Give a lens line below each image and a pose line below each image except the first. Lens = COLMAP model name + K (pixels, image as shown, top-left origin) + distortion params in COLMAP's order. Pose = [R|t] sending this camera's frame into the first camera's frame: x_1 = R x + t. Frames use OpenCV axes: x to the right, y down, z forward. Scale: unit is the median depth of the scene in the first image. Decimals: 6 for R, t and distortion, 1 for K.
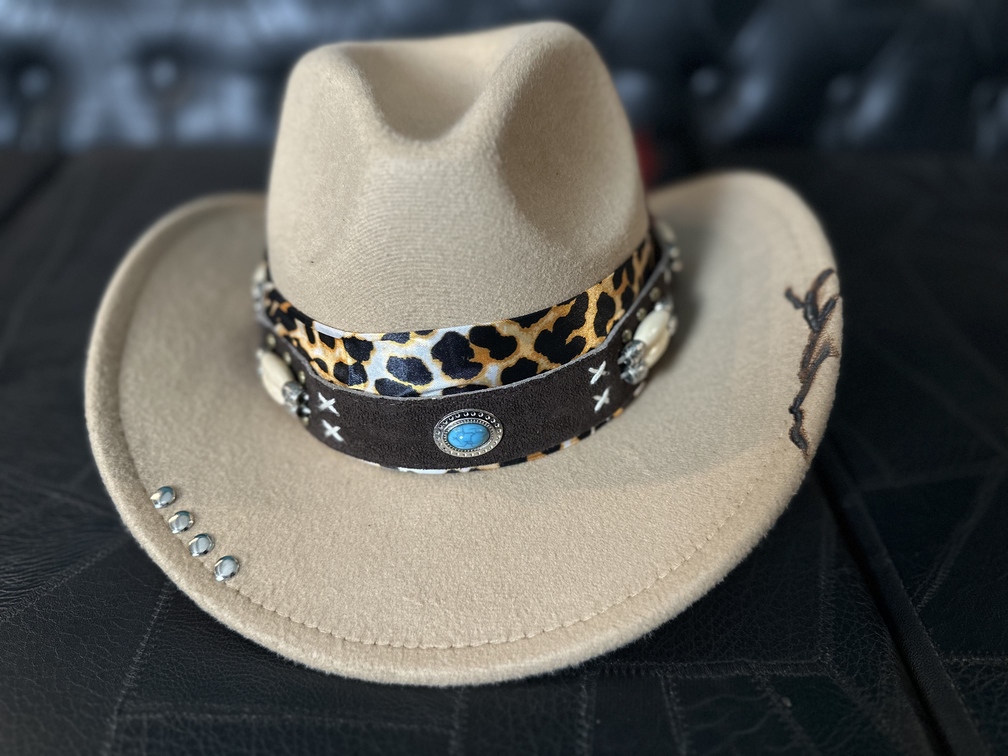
lens RADIAL K [[692.2, 0, 499.0], [0, 692.2, 369.0], [0, 0, 1]] dist [-0.054402, 0.014004]
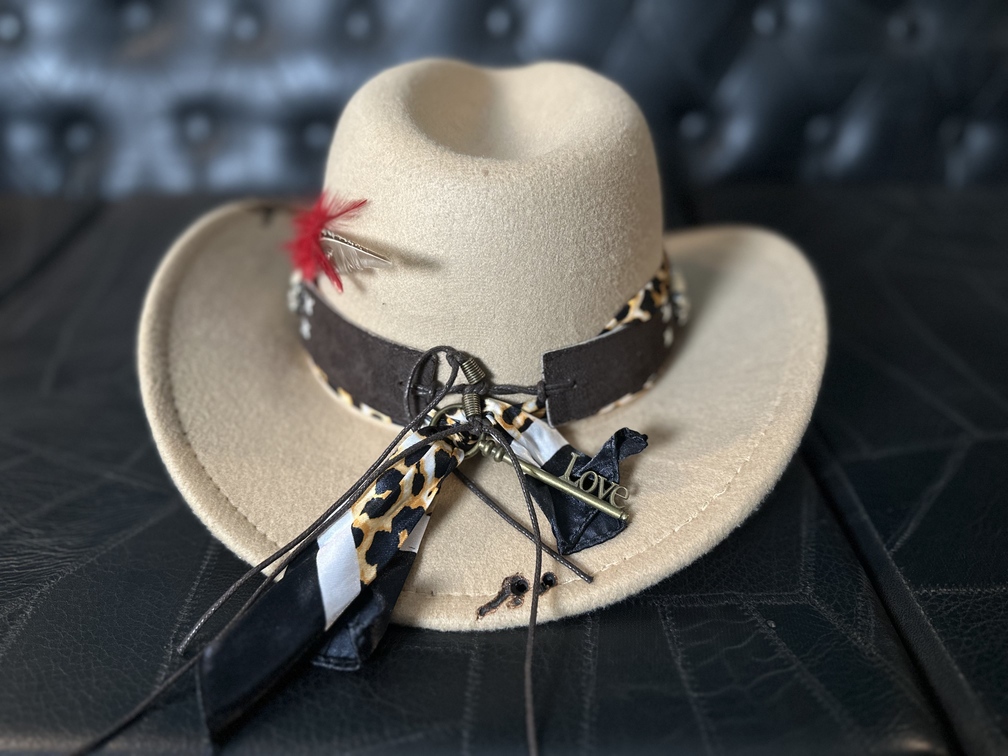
lens RADIAL K [[692.2, 0, 500.7], [0, 692.2, 374.6], [0, 0, 1]] dist [-0.054402, 0.014004]
pose [[0.999841, -0.014903, -0.009761, -0.003408], [0.014020, 0.996281, -0.085013, 0.159611], [0.010992, 0.084863, 0.996332, -0.146169]]
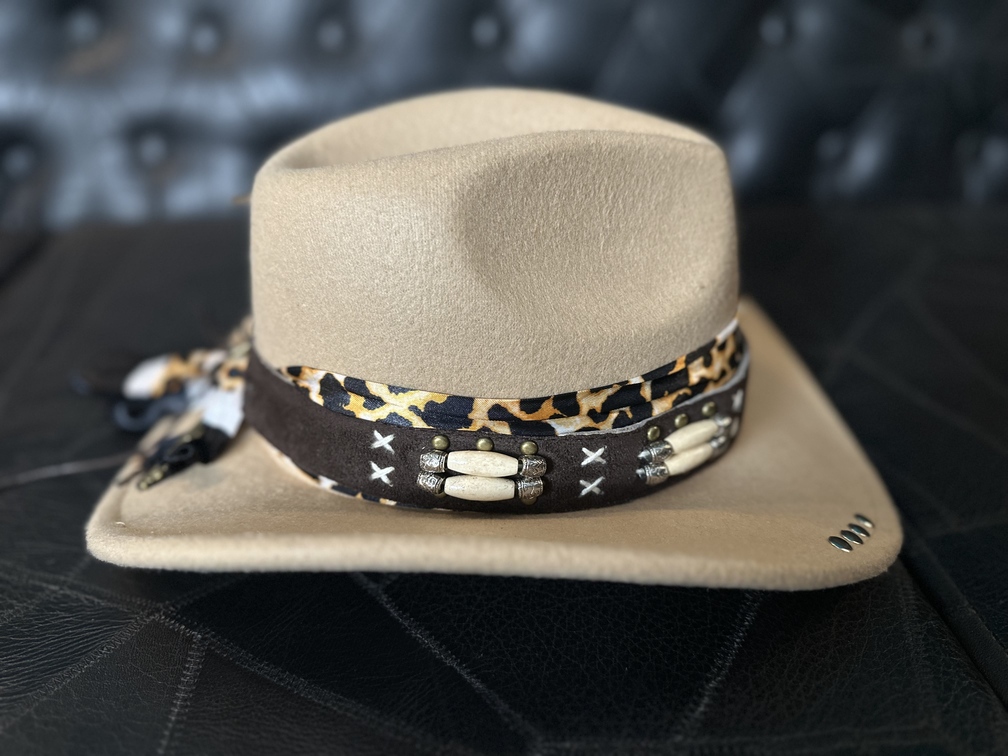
lens RADIAL K [[692.2, 0, 493.3], [0, 692.2, 379.1], [0, 0, 1]] dist [-0.054402, 0.014004]
pose [[0.998754, -0.037712, 0.032687, -0.113312], [0.040714, 0.994488, -0.096625, 0.033813], [-0.028863, 0.097835, 0.994784, 0.083092]]
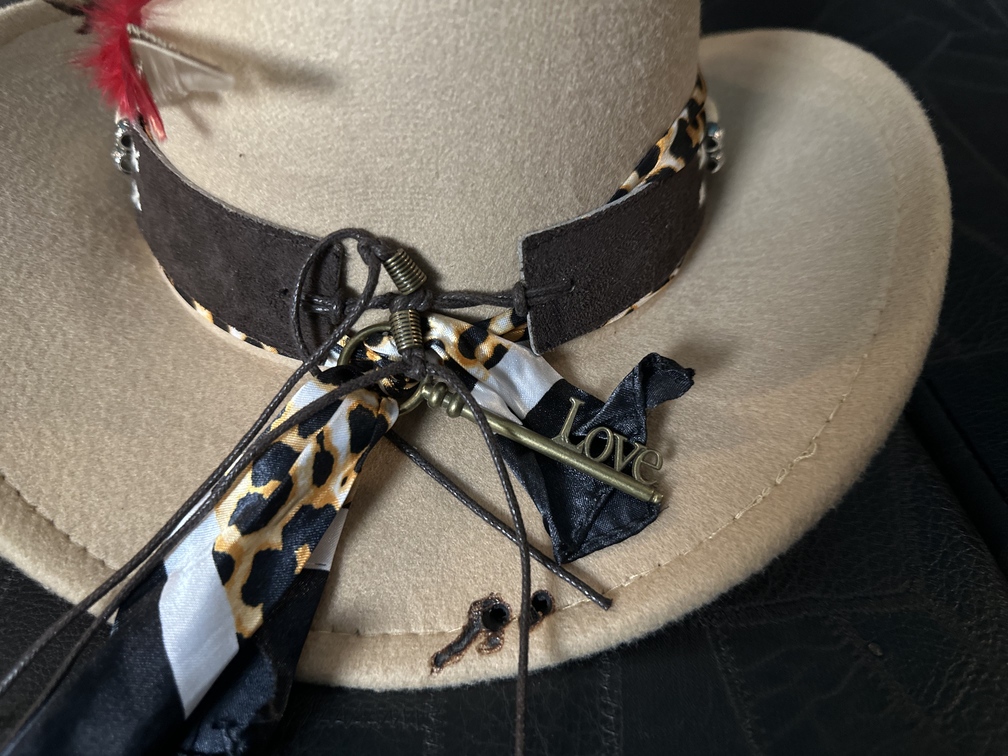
lens RADIAL K [[692.2, 0, 488.2], [0, 692.2, 368.4], [0, 0, 1]] dist [-0.054402, 0.014004]
pose [[0.997316, -0.053602, 0.049874, -0.017661], [0.046193, 0.989160, 0.139387, 0.059609], [-0.056805, -0.136709, 0.988981, 0.311577]]
